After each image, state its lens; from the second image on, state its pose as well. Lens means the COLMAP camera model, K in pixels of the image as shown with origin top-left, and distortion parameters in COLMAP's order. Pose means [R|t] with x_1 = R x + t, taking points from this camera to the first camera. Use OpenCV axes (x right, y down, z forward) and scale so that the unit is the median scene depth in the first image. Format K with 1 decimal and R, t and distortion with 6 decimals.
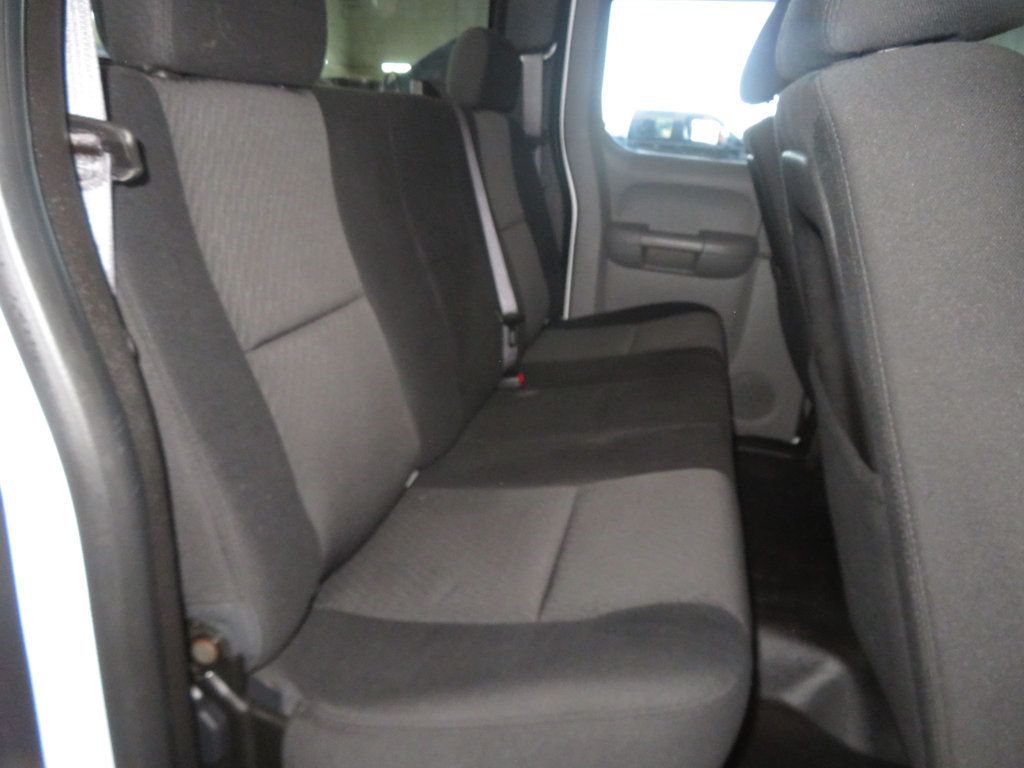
lens RADIAL K [[724.2, 0, 514.6], [0, 724.2, 377.0], [0, 0, 1]] dist [-0.013630, 0.002036]
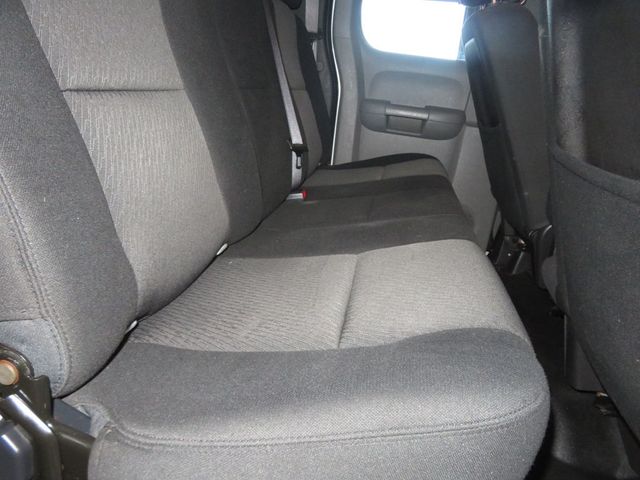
lens RADIAL K [[460.1, 0, 322.1], [0, 460.1, 237.8], [0, 0, 1]] dist [-0.003685, -0.001048]
pose [[0.997150, 0.015551, 0.073825, -0.016467], [-0.016905, 0.999699, 0.017757, 0.056552], [-0.073526, -0.018954, 0.997113, 0.111456]]
